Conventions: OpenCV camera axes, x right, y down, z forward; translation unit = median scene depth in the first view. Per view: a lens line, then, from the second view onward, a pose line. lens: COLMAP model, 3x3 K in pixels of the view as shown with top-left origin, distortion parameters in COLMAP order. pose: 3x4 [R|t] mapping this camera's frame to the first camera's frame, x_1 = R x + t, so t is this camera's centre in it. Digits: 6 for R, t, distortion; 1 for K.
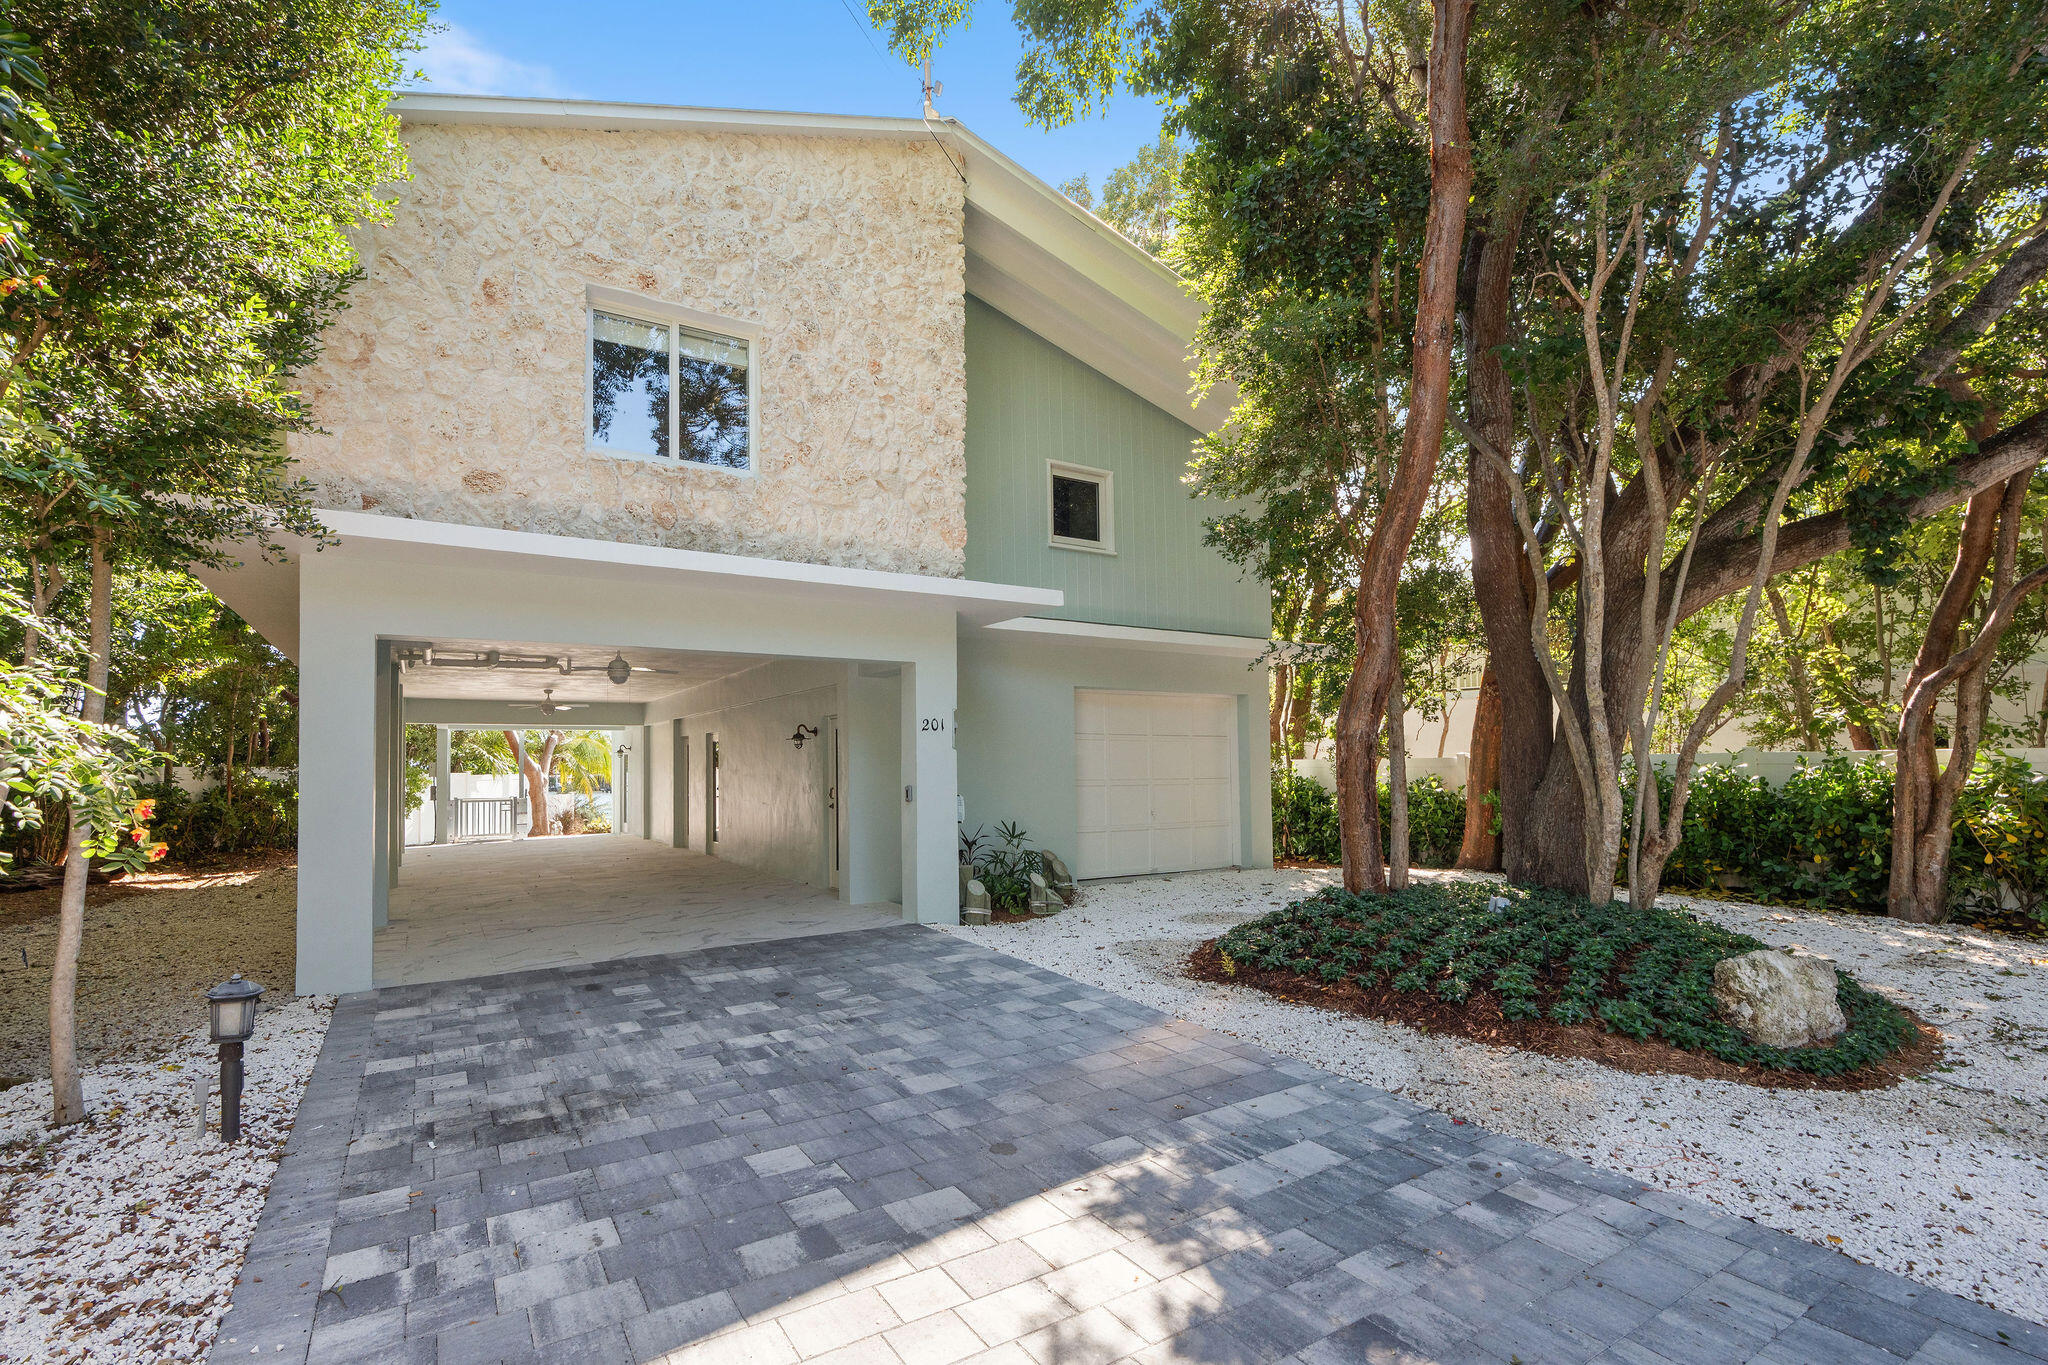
lens RADIAL K [[932.7, 0, 1017.8], [0, 932.7, 676.2], [0, 0, 1]] dist [-0.002007, 0.000470]
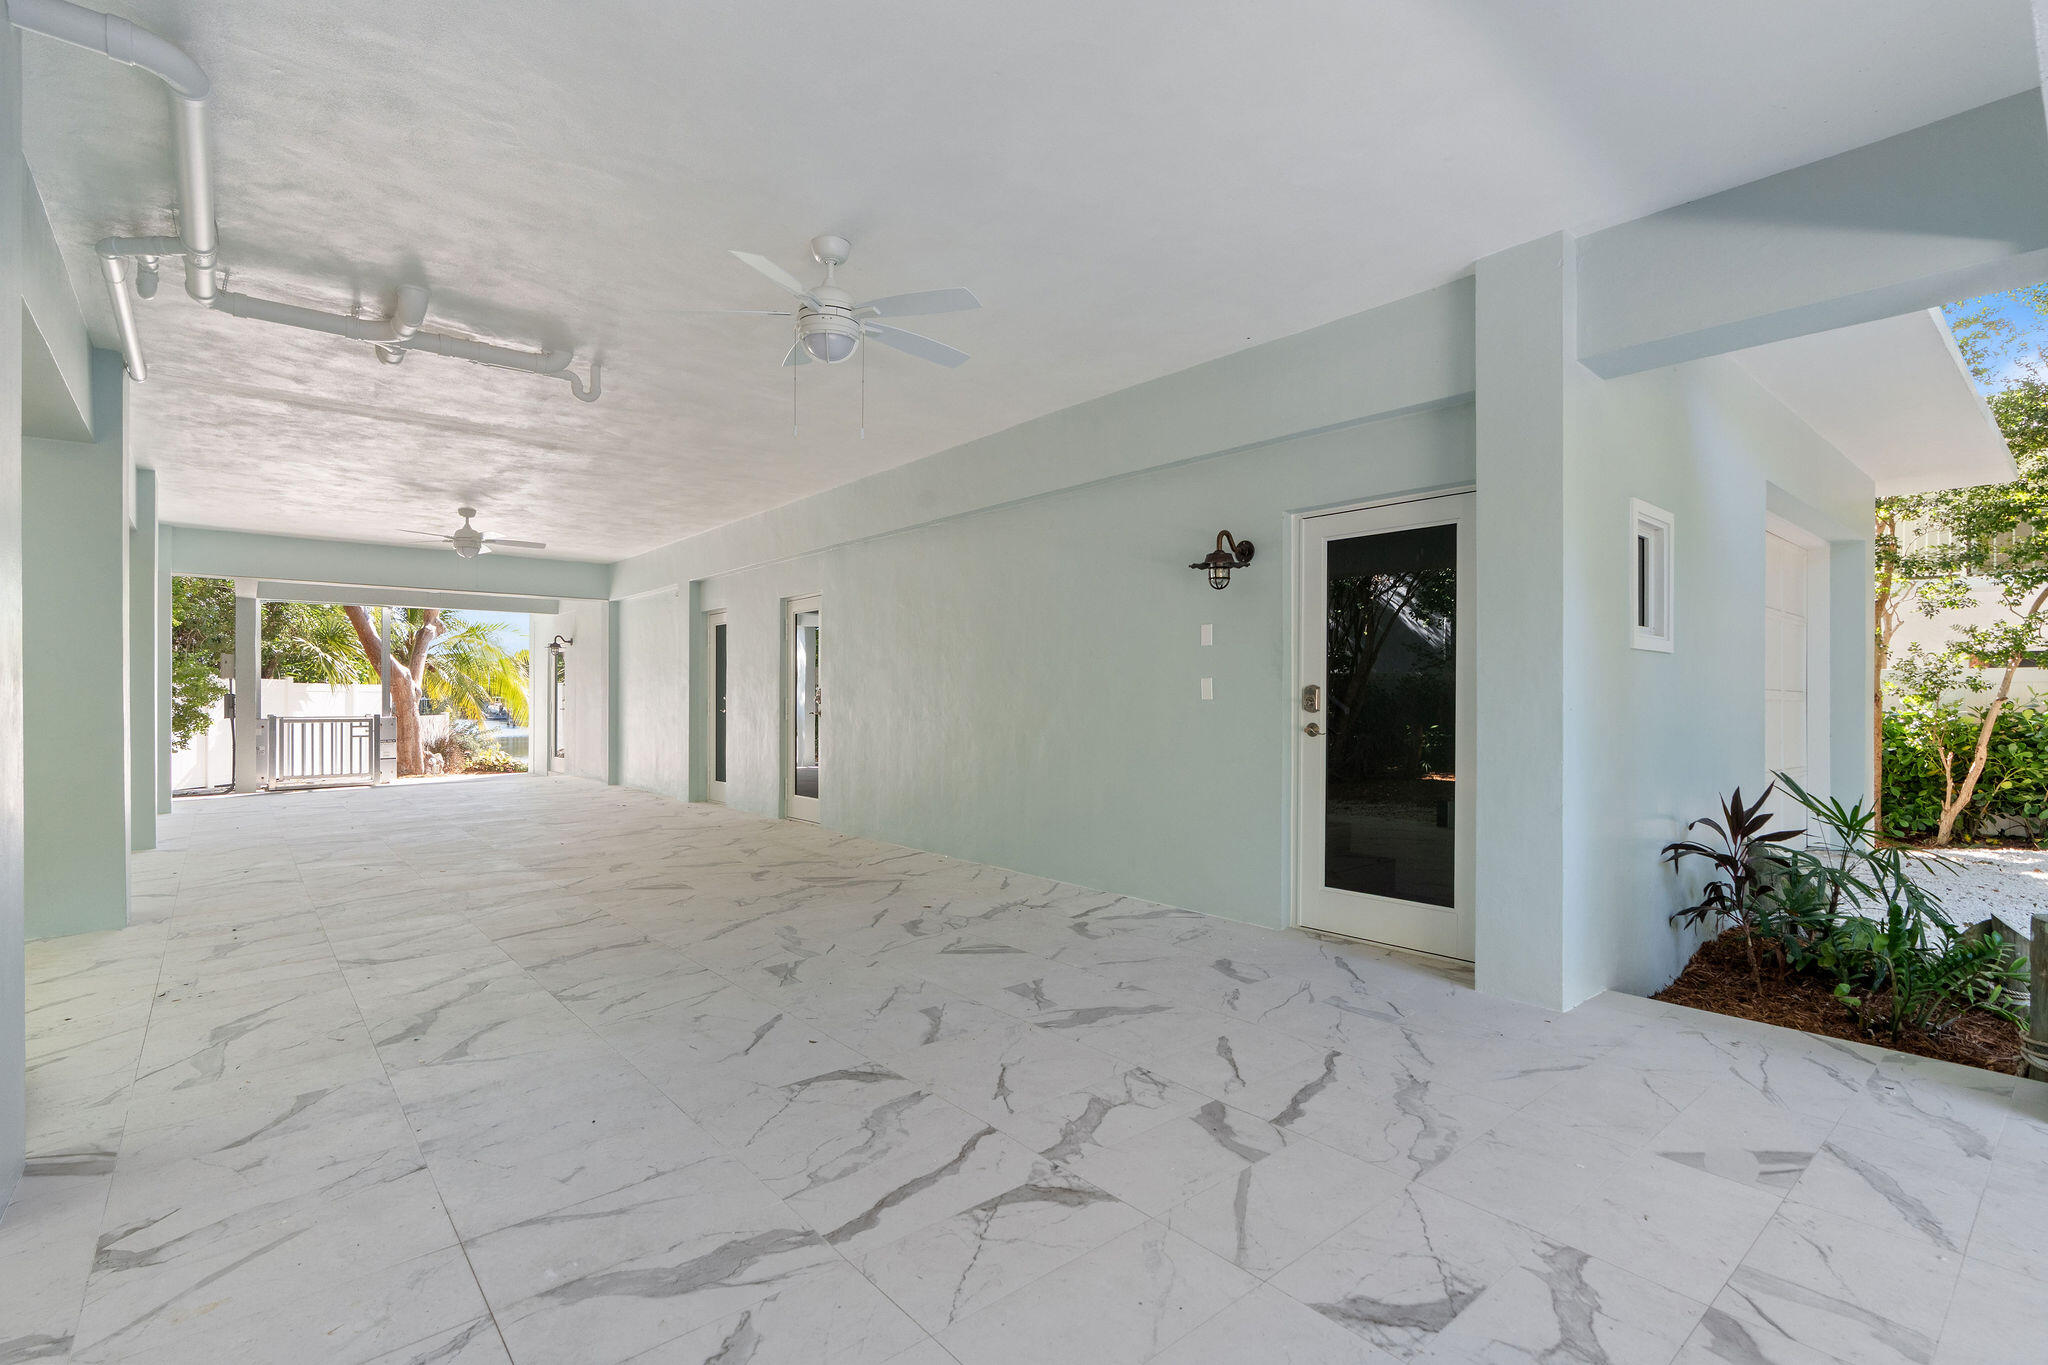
lens RADIAL K [[932.7, 0, 1017.8], [0, 932.7, 676.2], [0, 0, 1]] dist [-0.002007, 0.000470]
pose [[0.989629, 0.024483, 0.141547, -0.551701], [-0.033645, 0.997465, 0.062697, 0.135729], [-0.139653, -0.066809, 0.987944, 0.886432]]
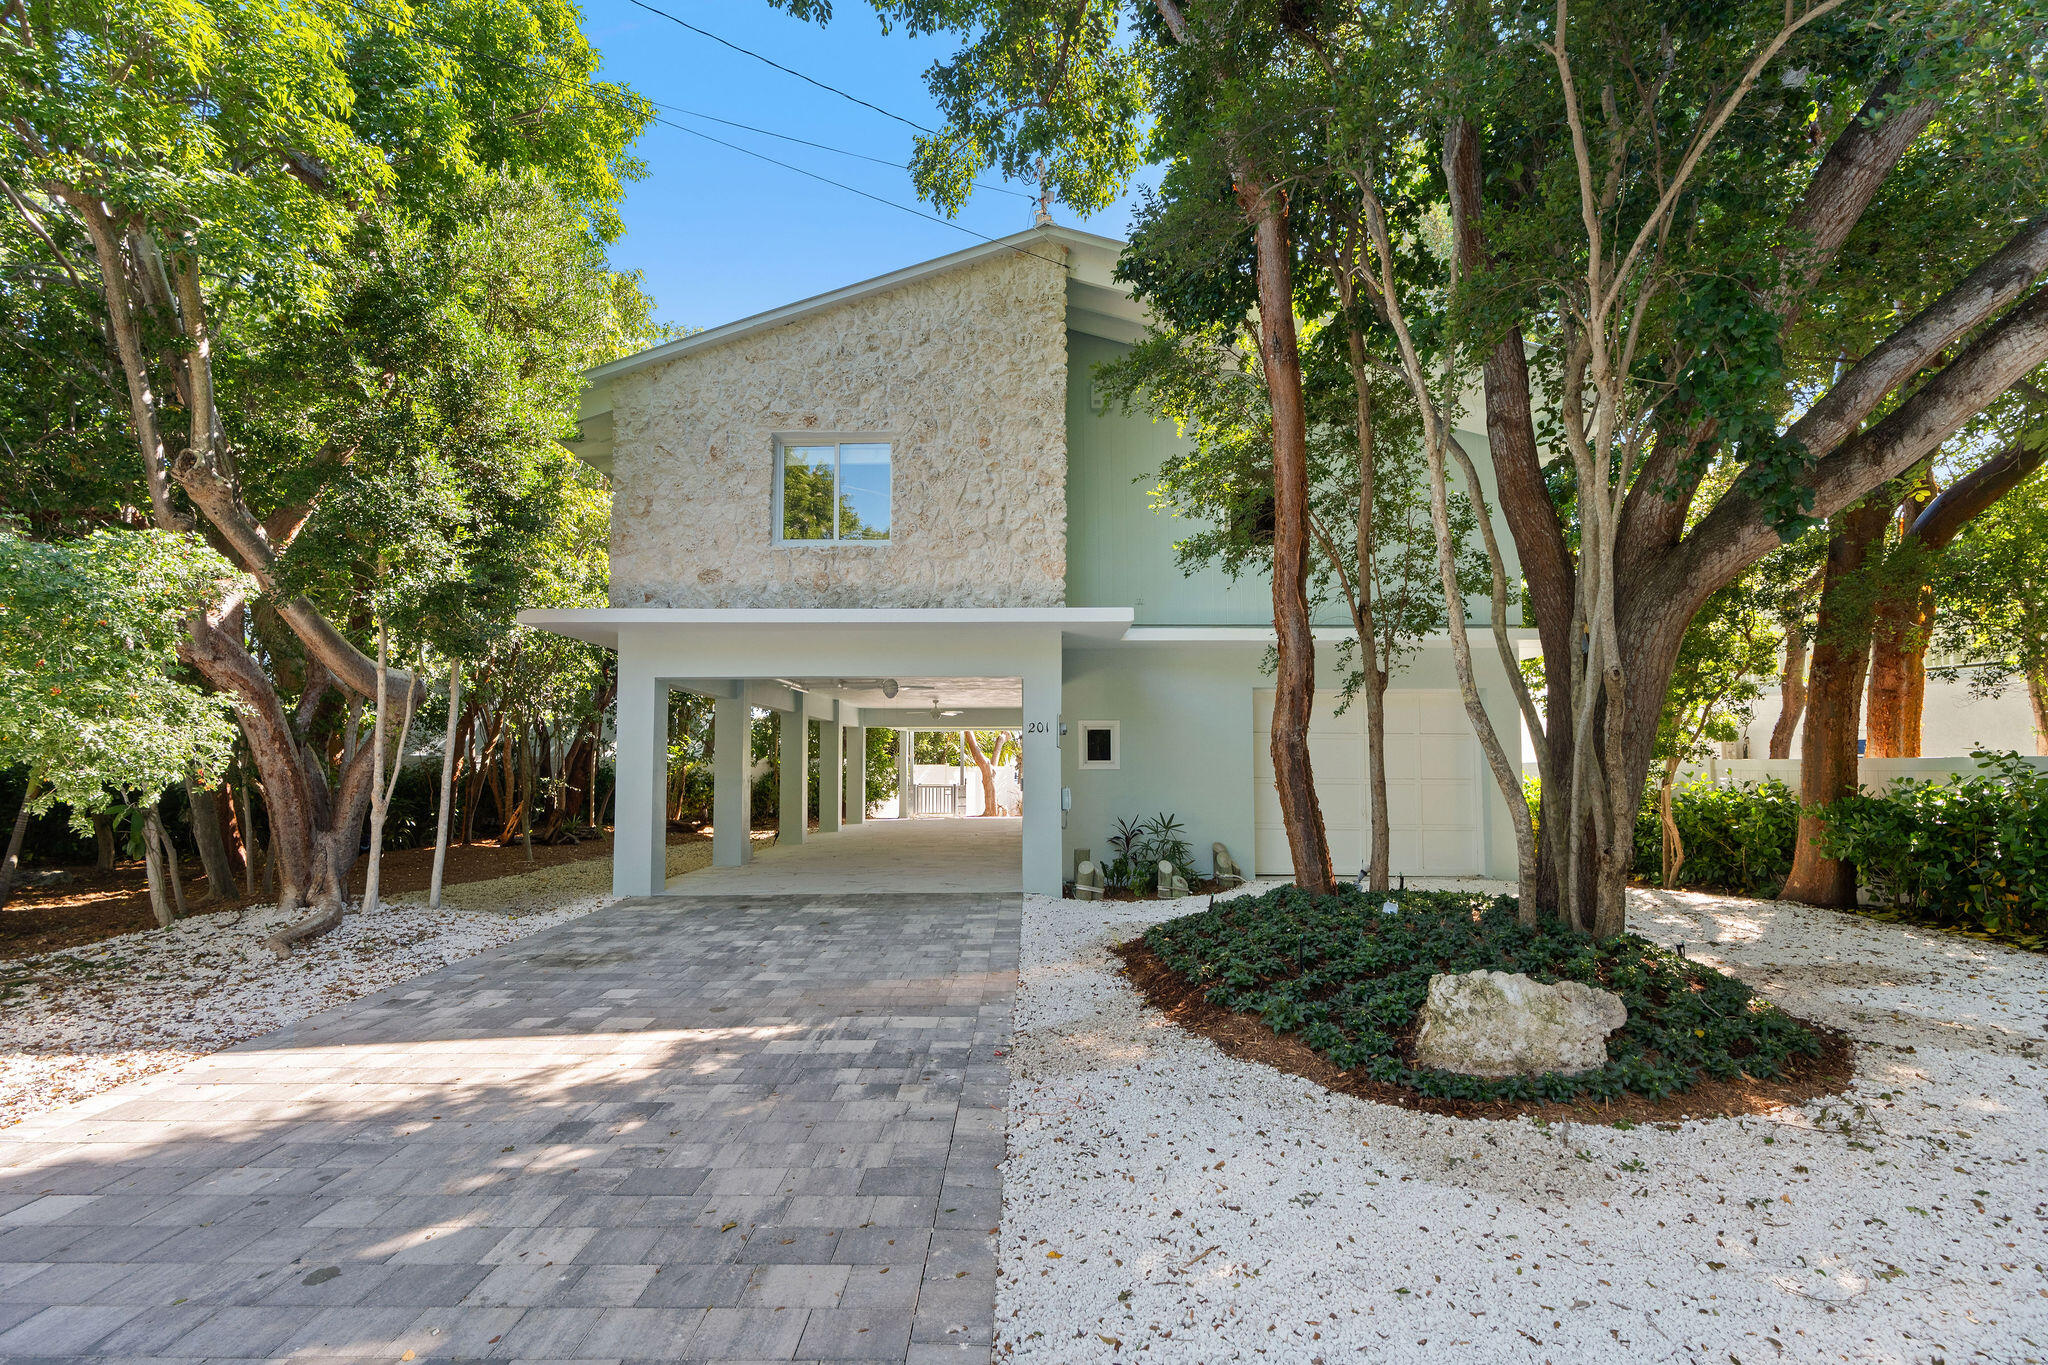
lens RADIAL K [[919.6, 0, 1026.5], [0, 919.6, 647.0], [0, 0, 1]] dist [-0.005367, -0.000111]
pose [[0.842390, -0.057270, -0.535816, 0.600520], [0.042160, 0.998293, -0.040419, -0.005233], [0.537216, 0.011459, 0.843367, -0.008415]]
